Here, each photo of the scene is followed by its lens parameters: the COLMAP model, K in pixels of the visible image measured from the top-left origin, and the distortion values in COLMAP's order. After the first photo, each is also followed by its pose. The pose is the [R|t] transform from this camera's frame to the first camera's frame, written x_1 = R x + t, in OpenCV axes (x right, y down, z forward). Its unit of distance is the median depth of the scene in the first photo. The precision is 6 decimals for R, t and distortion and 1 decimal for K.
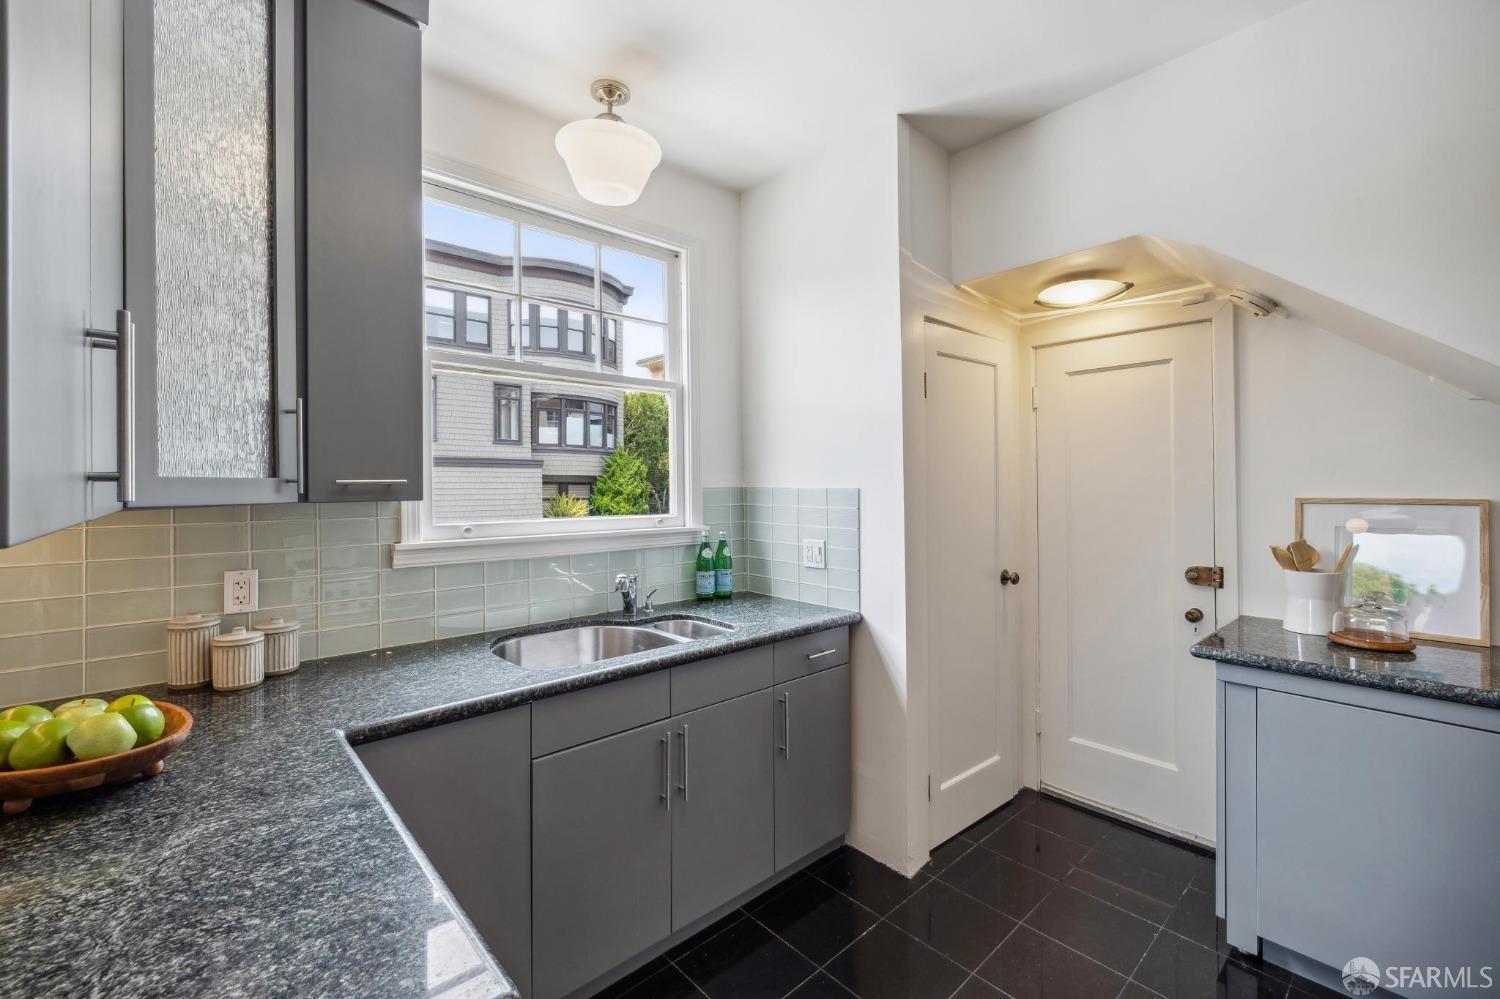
lens RADIAL K [[614.1, 0, 720.0], [0, 614.1, 492.7], [0, 0, 1]] dist [-0.000480, -0.000060]
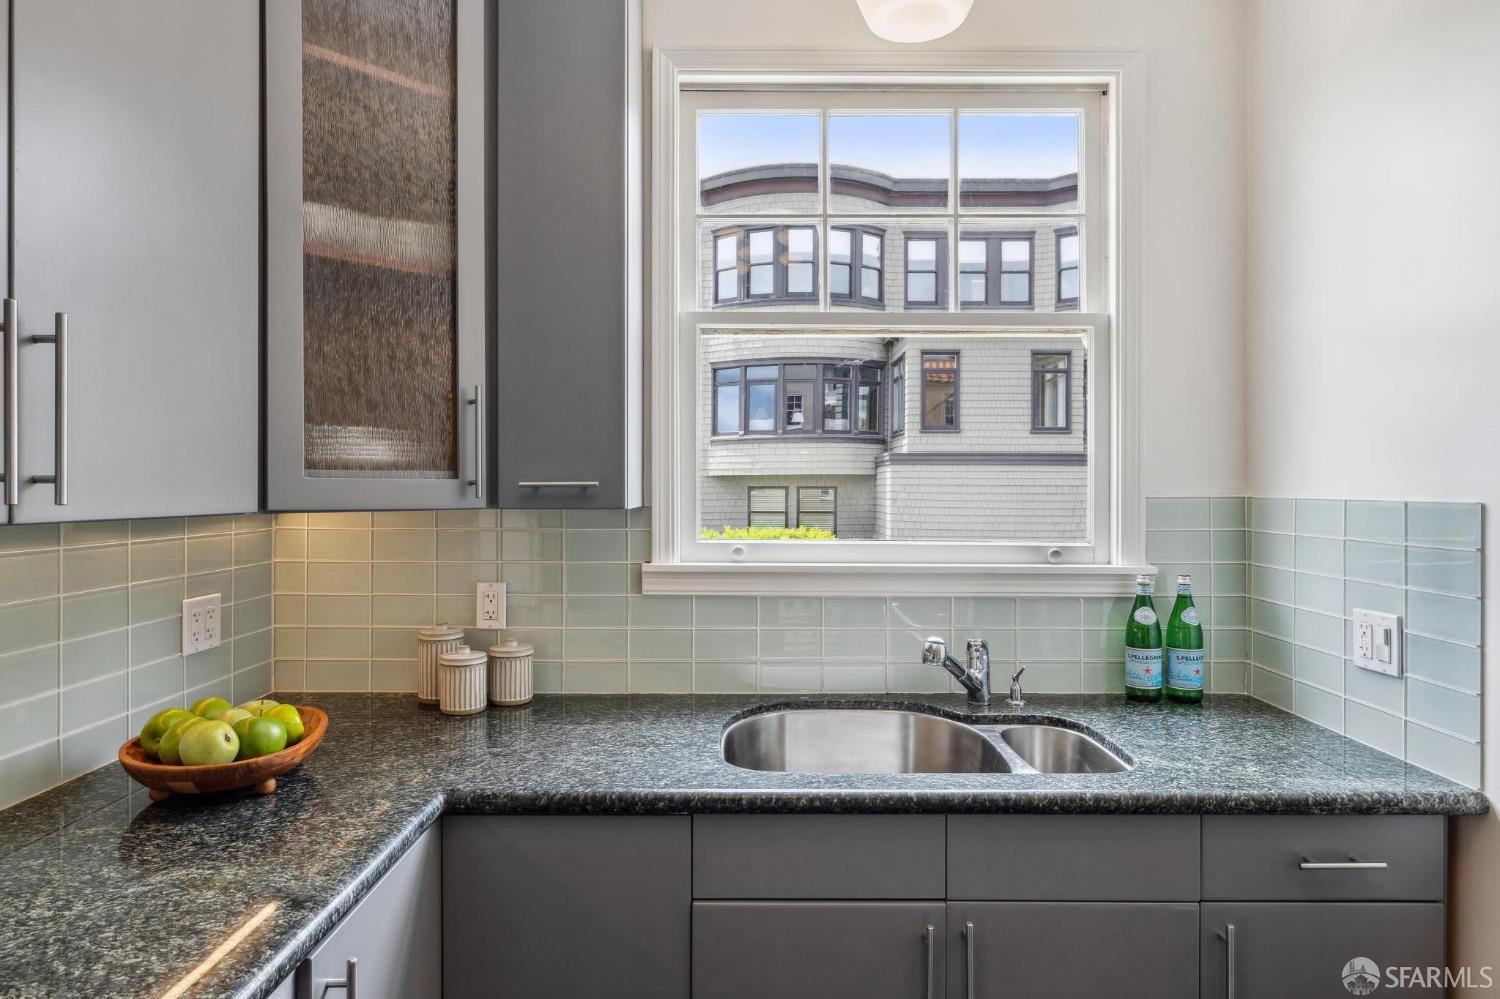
lens RADIAL K [[821.0, 0, 750.0], [0, 821.0, 499.5], [0, 0, 1]] dist [0.000350, 0.000256]
pose [[0.762132, 0.015049, -0.647246, 0.185072], [-0.014731, 0.999874, 0.005902, -0.004694], [0.647254, 0.005037, 0.762258, 0.209302]]
